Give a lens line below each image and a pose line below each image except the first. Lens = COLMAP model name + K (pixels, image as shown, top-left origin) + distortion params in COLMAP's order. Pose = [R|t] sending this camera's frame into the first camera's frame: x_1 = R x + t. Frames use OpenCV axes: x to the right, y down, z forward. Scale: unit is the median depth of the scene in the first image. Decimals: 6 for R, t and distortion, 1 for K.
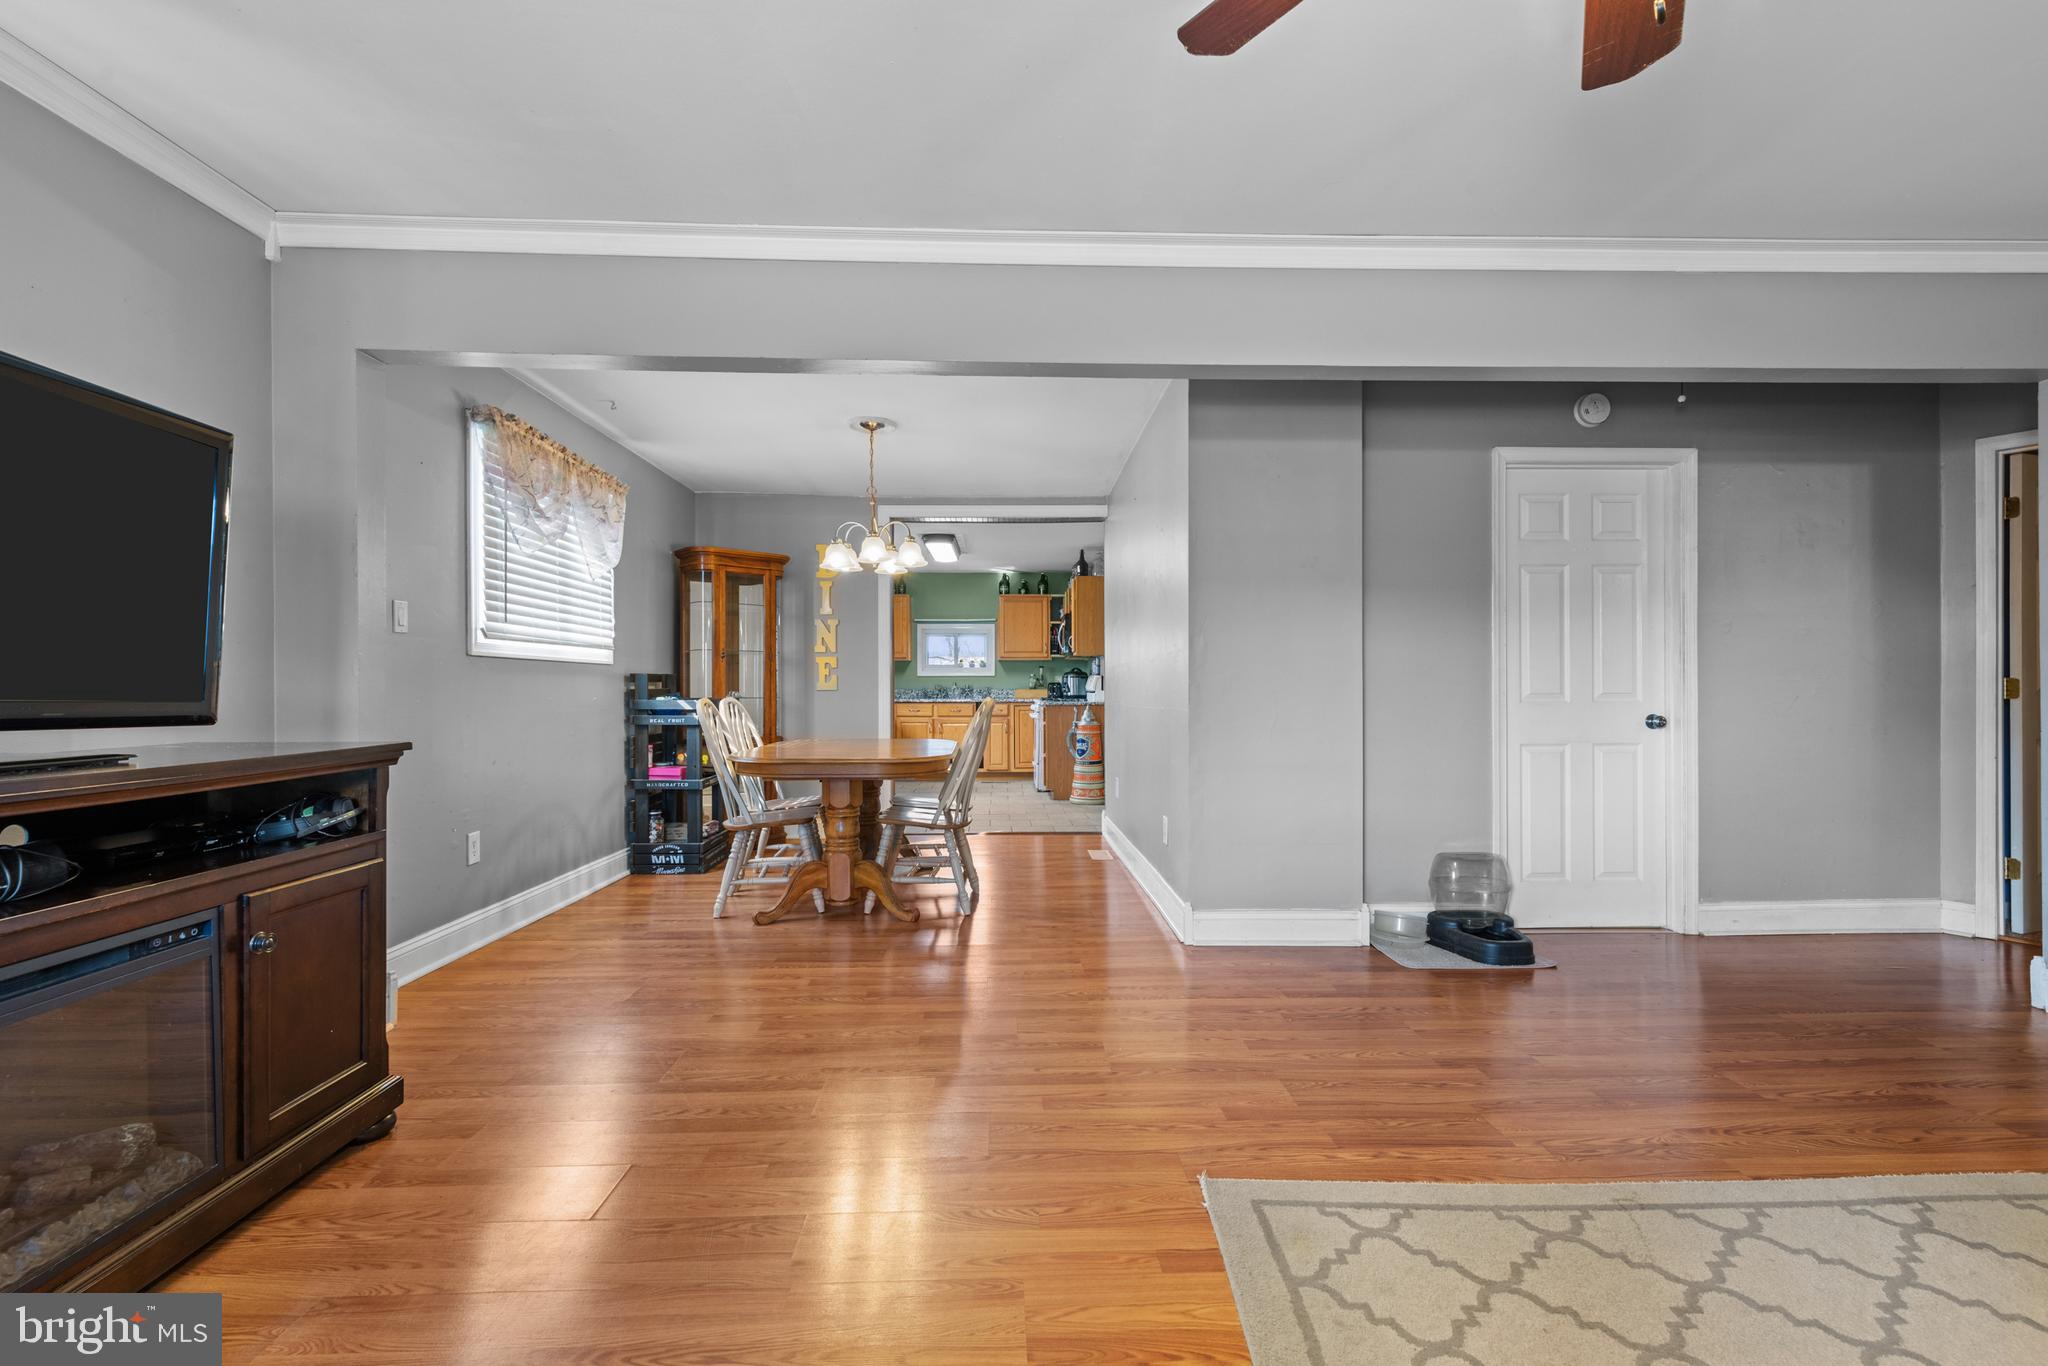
lens RADIAL K [[893.3, 0, 1034.3], [0, 893.3, 691.3], [0, 0, 1]] dist [0.001972, 0.000022]
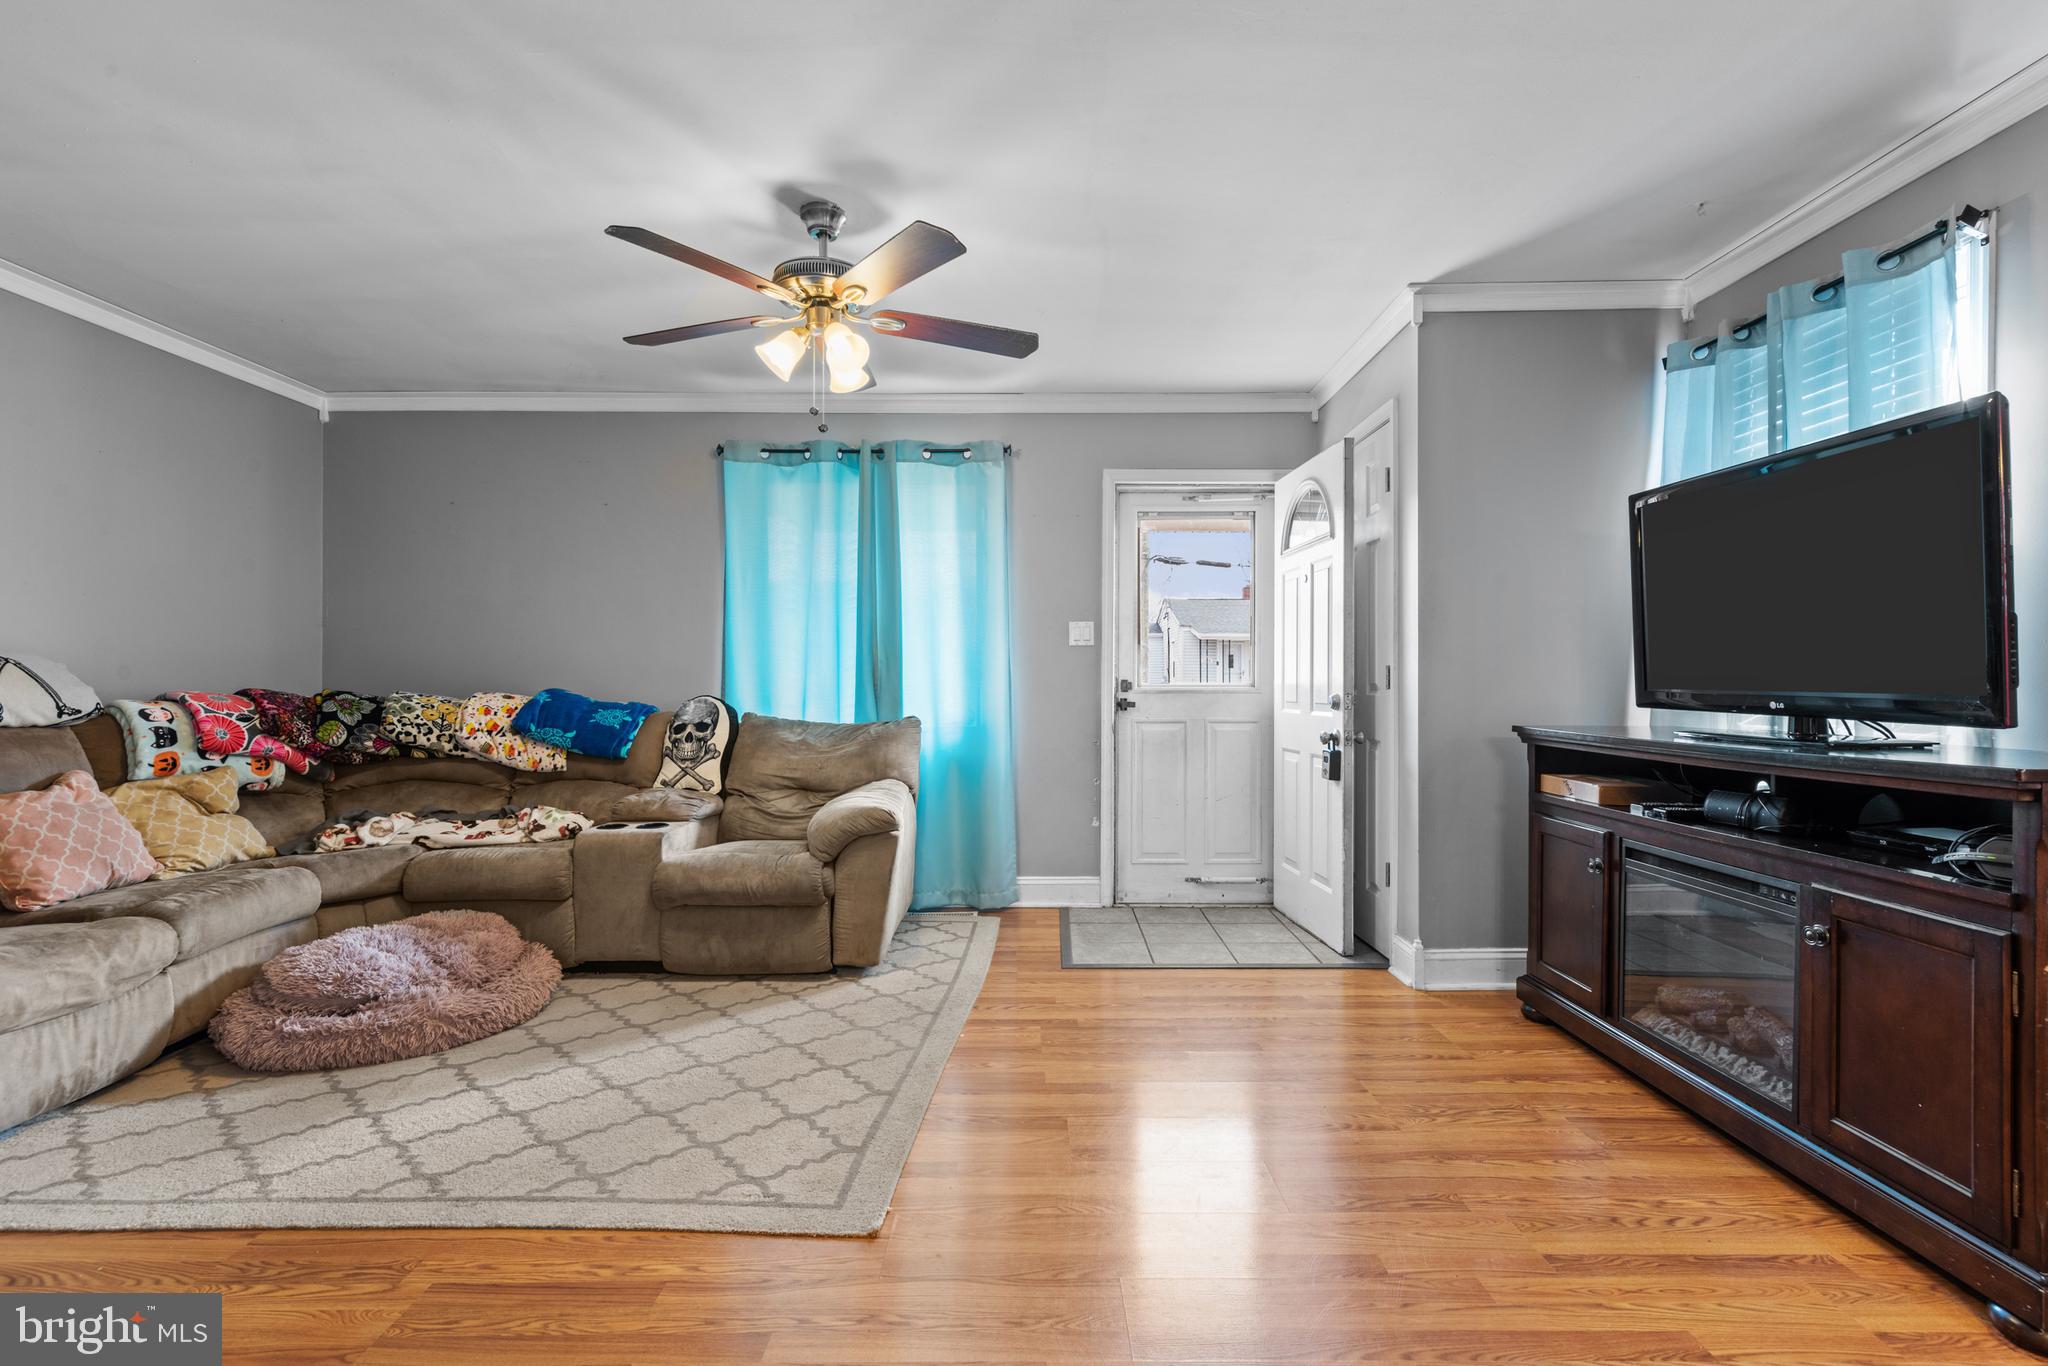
lens RADIAL K [[936.1, 0, 1030.3], [0, 936.1, 687.2], [0, 0, 1]] dist [0.000053, 0.000111]
pose [[-0.999306, 0.000600, 0.037239, -0.002293], [0.000749, 0.999992, 0.003994, -0.003346], [-0.037237, 0.004019, -0.999298, 1.002852]]
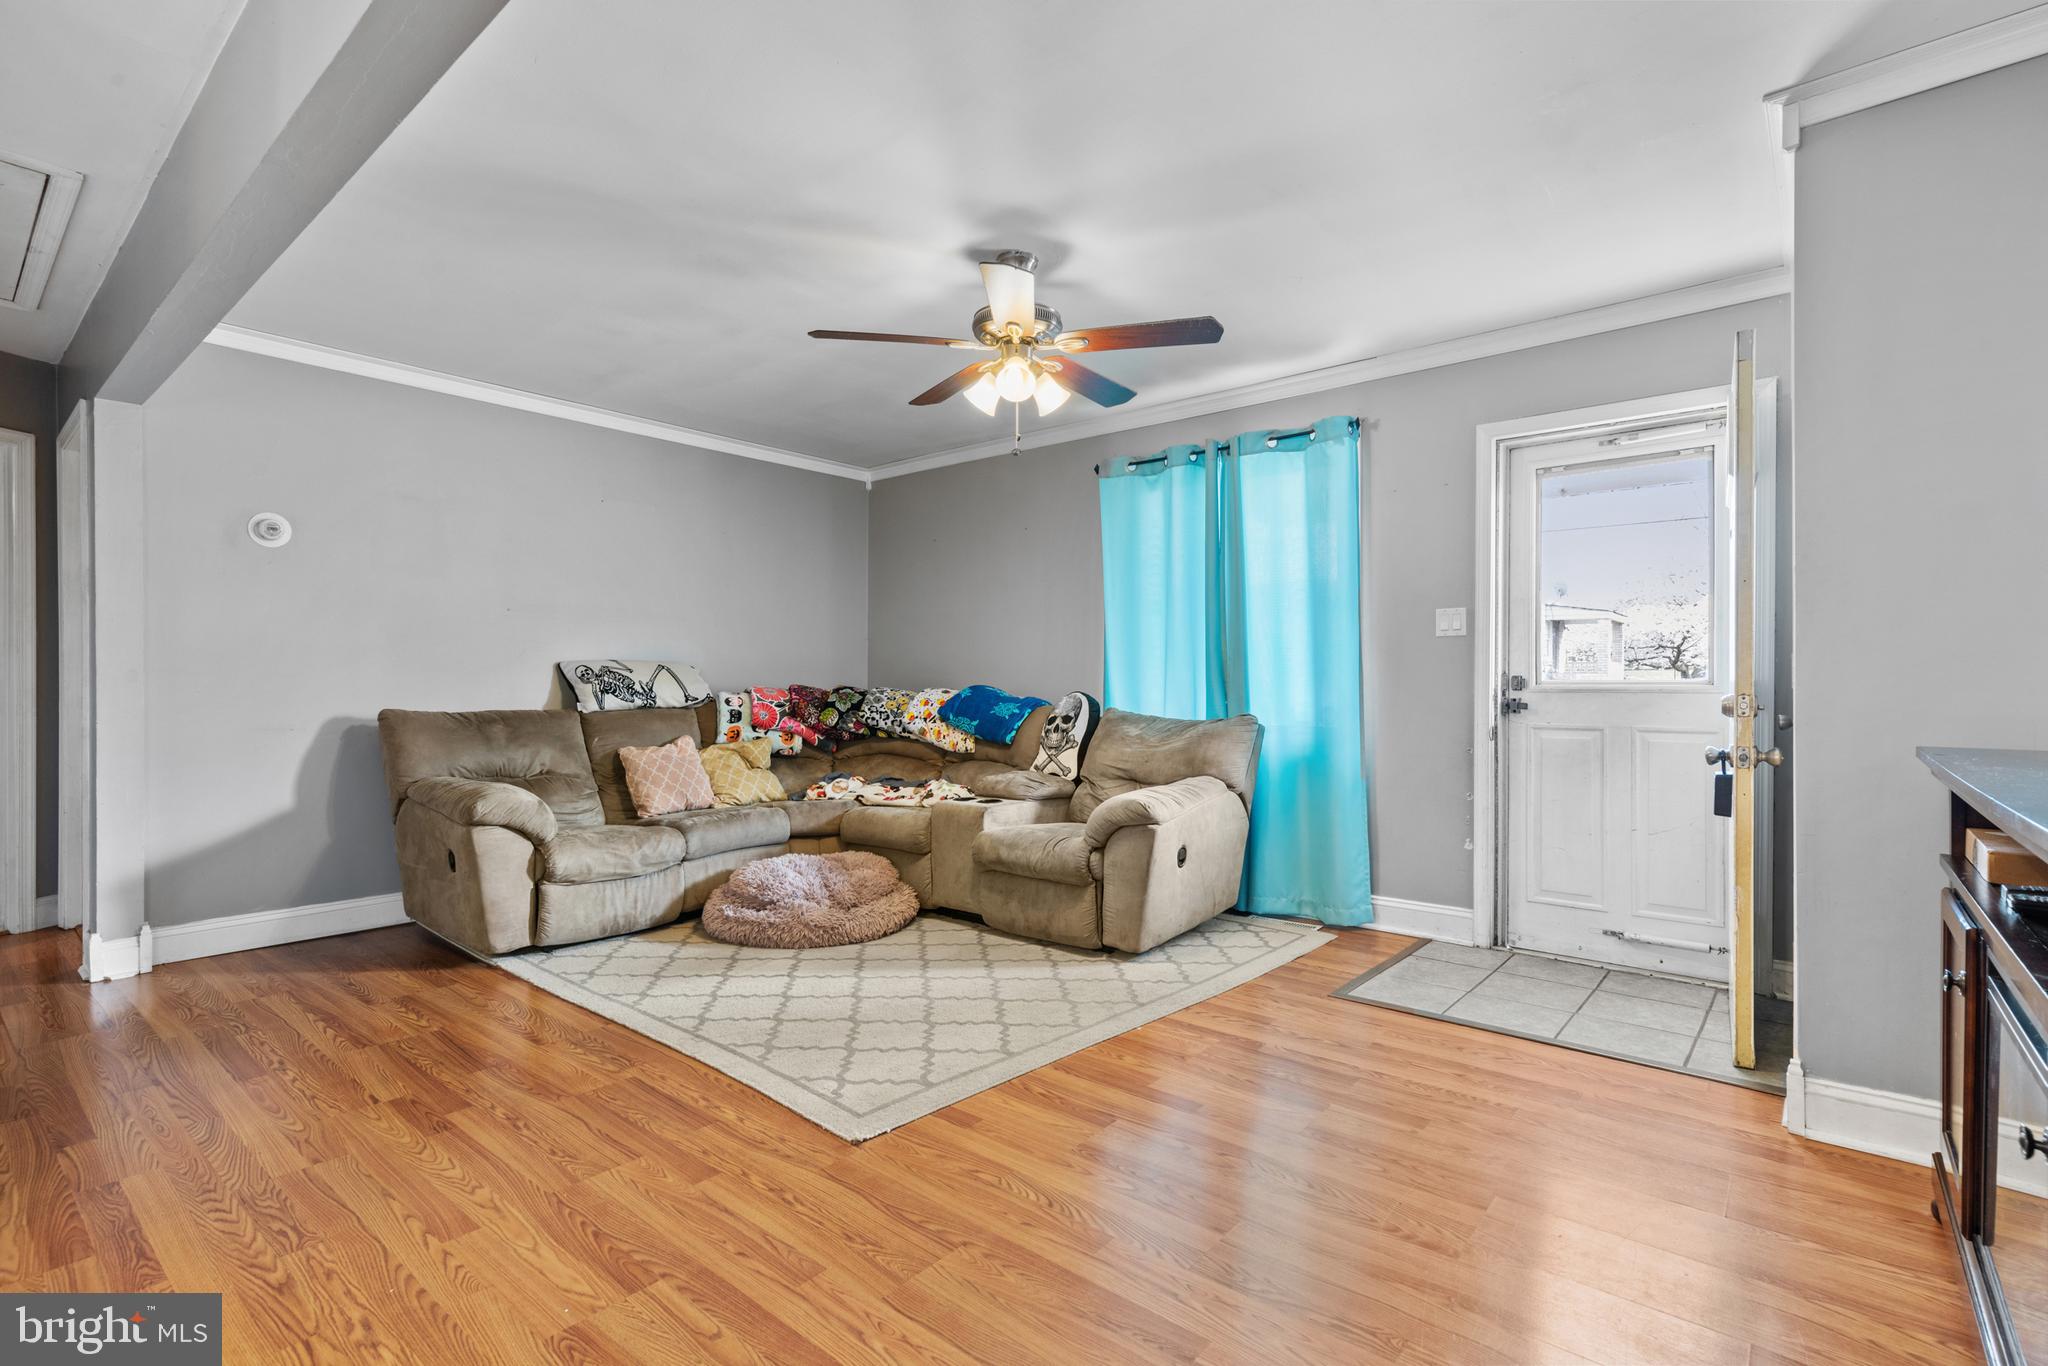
lens RADIAL K [[949.3, 0, 1024.0], [0, 949.3, 683.0], [0, 0, 1]] dist [0.000428, 0.000258]
pose [[-0.740534, 0.000141, 0.672018, -0.377897], [0.001786, 0.999997, 0.001758, -0.003157], [-0.672016, 0.002502, -0.740532, 0.885632]]
